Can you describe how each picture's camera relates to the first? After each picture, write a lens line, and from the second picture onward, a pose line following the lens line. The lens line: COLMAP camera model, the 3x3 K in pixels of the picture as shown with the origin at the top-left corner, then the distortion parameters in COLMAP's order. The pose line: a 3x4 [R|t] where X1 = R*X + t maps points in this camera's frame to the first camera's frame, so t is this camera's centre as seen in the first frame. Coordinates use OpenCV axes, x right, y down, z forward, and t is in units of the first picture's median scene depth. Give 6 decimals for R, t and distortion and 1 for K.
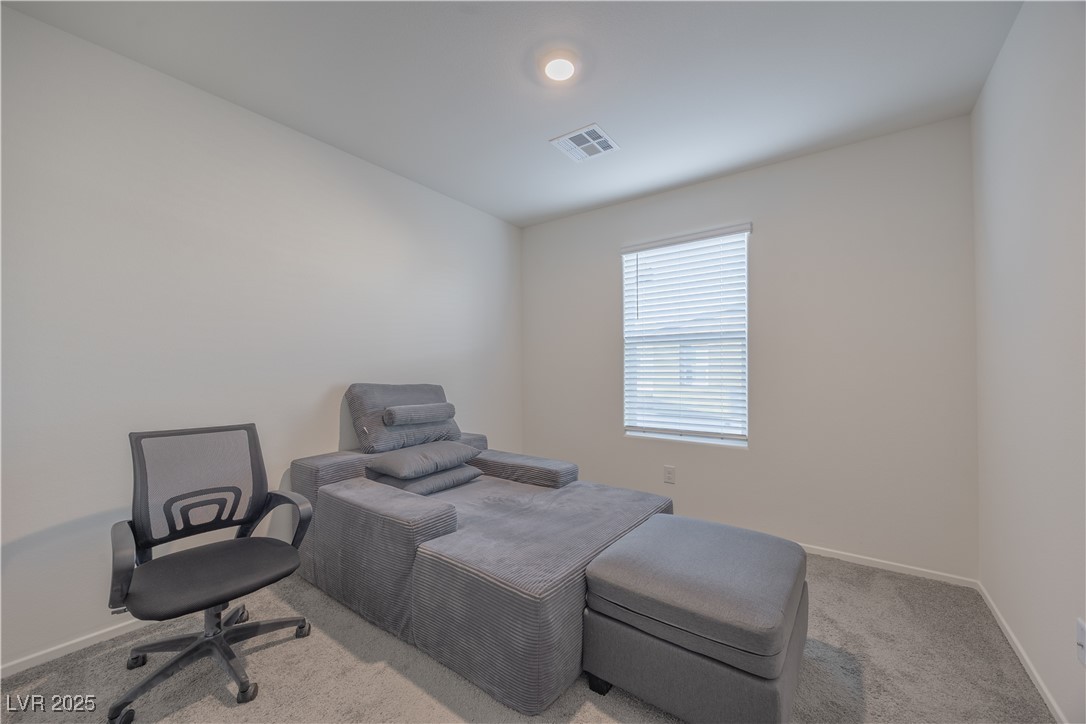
lens RADIAL K [[416.4, 0, 540.1], [0, 416.4, 365.8], [0, 0, 1]] dist [-0.000567, -0.000152]
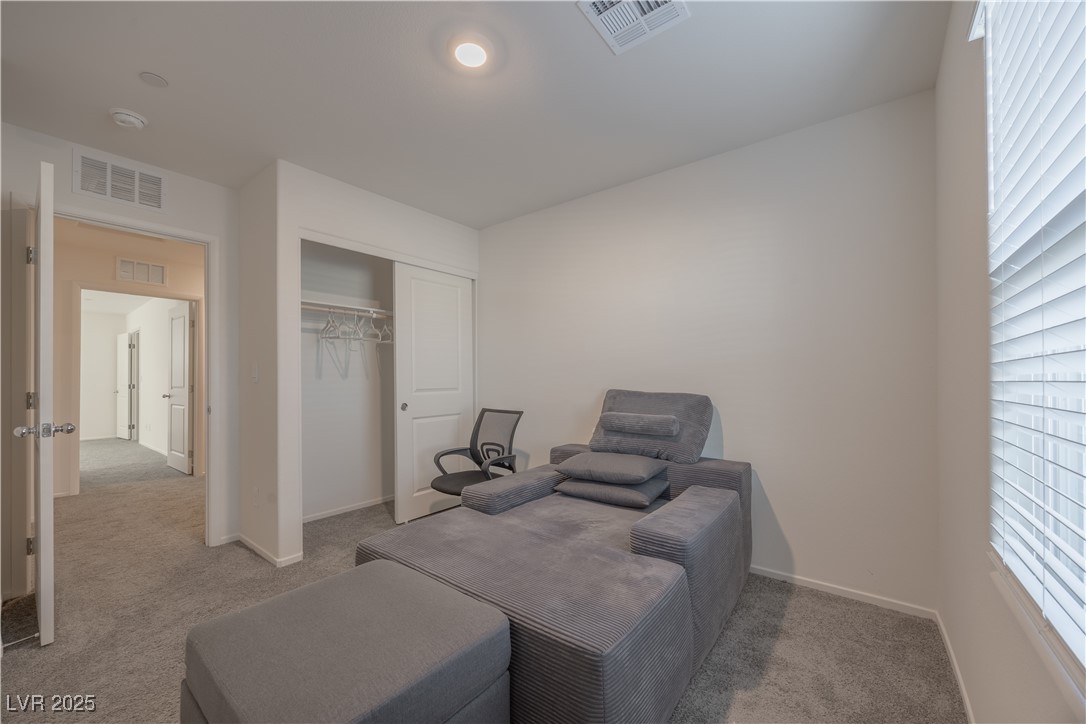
lens RADIAL K [[416.7, 0, 540.0], [0, 416.7, 374.6], [0, 0, 1]] dist [0.000048, 0.000024]
pose [[-0.024044, -0.015146, -0.999596, 0.634104], [0.002134, 0.999882, -0.015202, 0.019923], [0.999709, -0.002499, -0.024009, 0.775589]]
